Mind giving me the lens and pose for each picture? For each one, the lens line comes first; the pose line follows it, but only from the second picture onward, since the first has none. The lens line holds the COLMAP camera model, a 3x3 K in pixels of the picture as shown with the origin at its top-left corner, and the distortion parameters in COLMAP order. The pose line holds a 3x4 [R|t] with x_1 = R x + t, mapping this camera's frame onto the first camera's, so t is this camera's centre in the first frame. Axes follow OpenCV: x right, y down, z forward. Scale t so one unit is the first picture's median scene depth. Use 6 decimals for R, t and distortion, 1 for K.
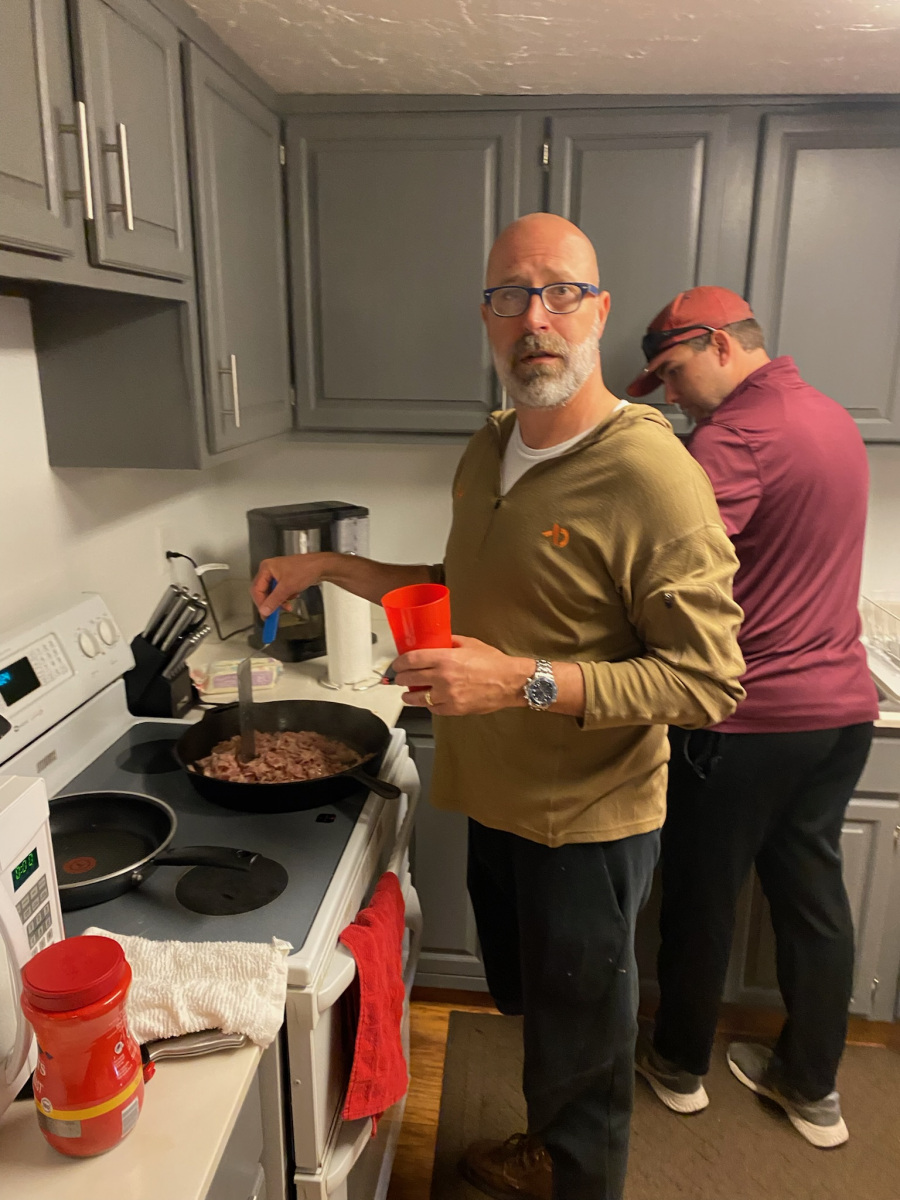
lens RADIAL K [[888.7, 0, 454.2], [0, 888.7, 605.8], [0, 0, 1]] dist [0.019642, -0.020842]
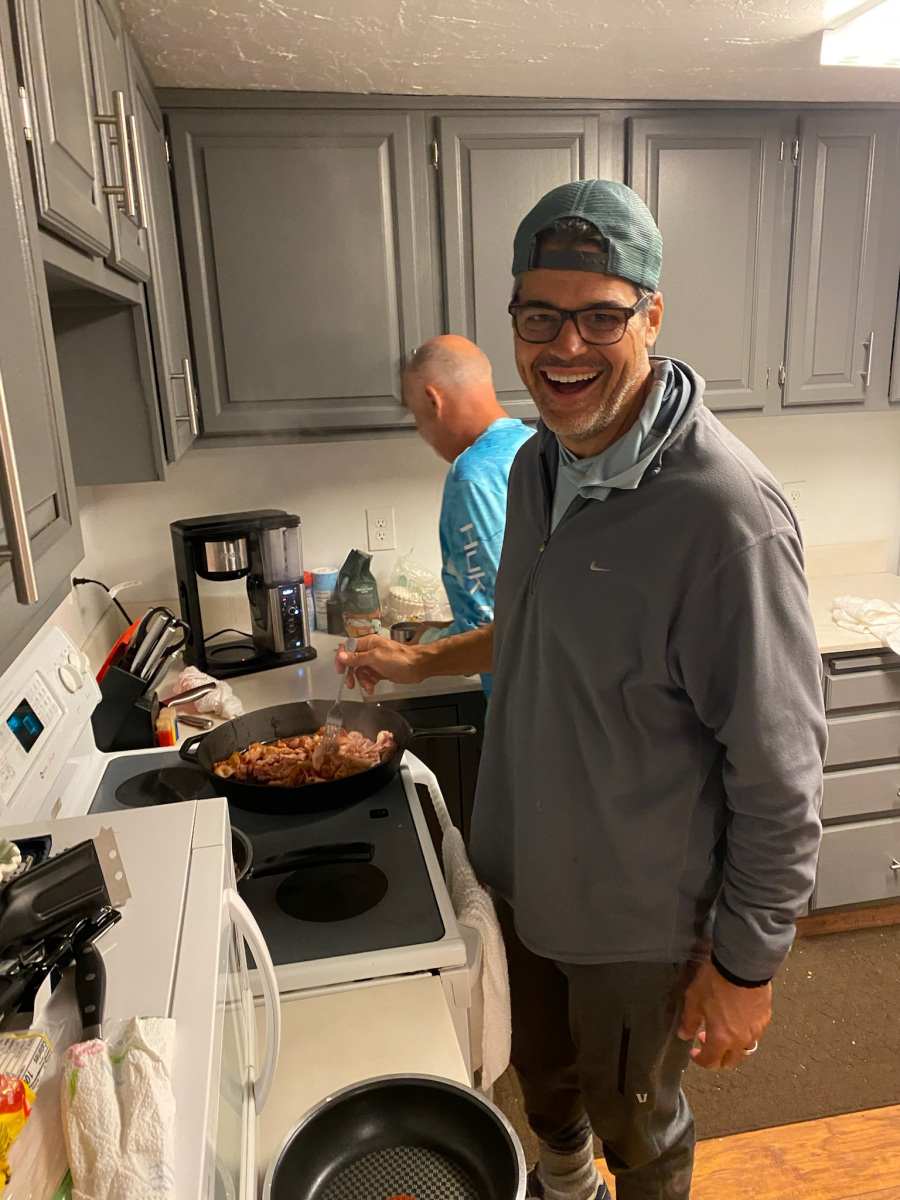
lens RADIAL K [[888.7, 0, 458.6], [0, 888.7, 602.6], [0, 0, 1]] dist [0.019642, -0.020842]
pose [[0.959837, -0.120814, 0.253213, -0.203538], [0.121986, 0.992469, 0.011130, 0.002925], [-0.252651, 0.020206, 0.967347, 0.005189]]
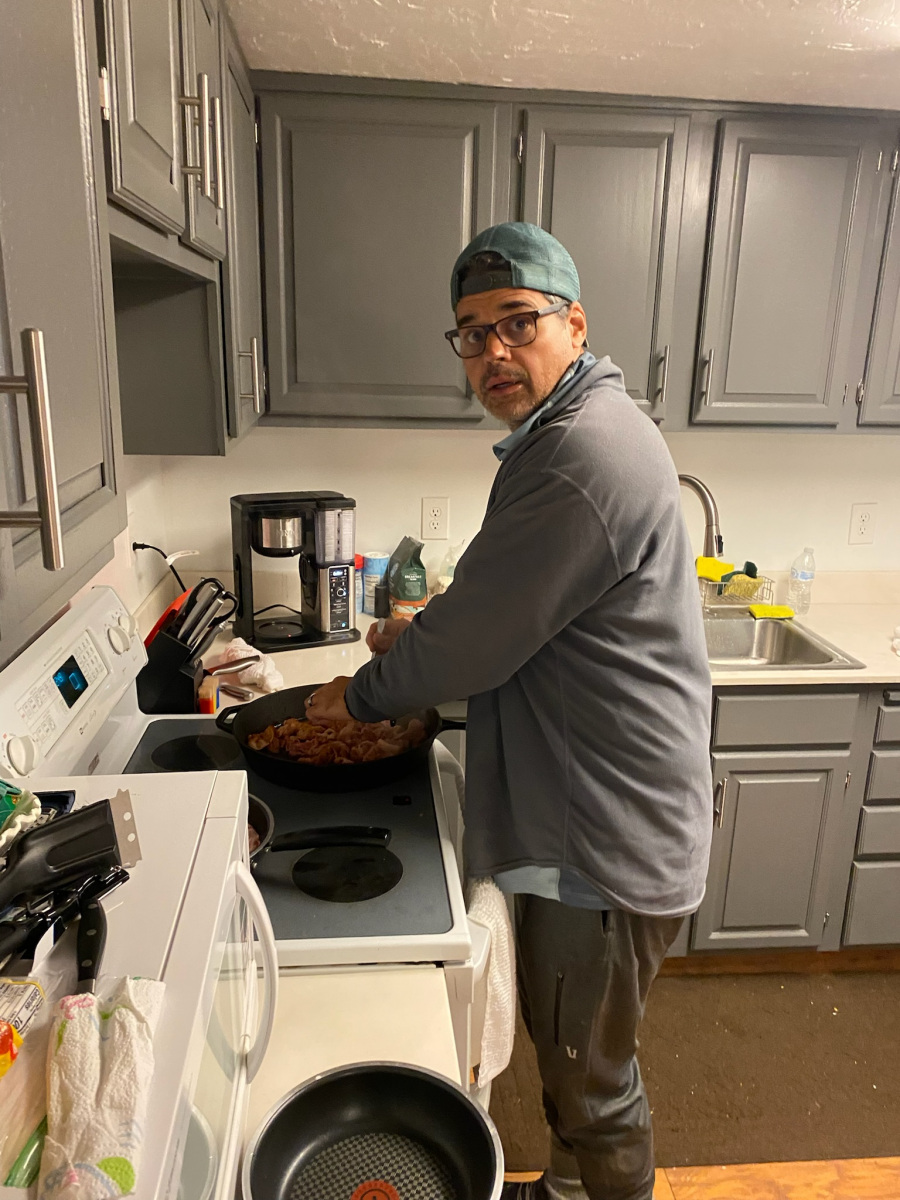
lens RADIAL K [[888.7, 0, 446.7], [0, 888.7, 597.7], [0, 0, 1]] dist [0.019642, -0.020842]
pose [[0.983372, -0.038449, 0.177488, -0.190116], [0.037331, 0.999256, 0.009636, 0.001218], [-0.177727, -0.002850, 0.984076, 0.001916]]
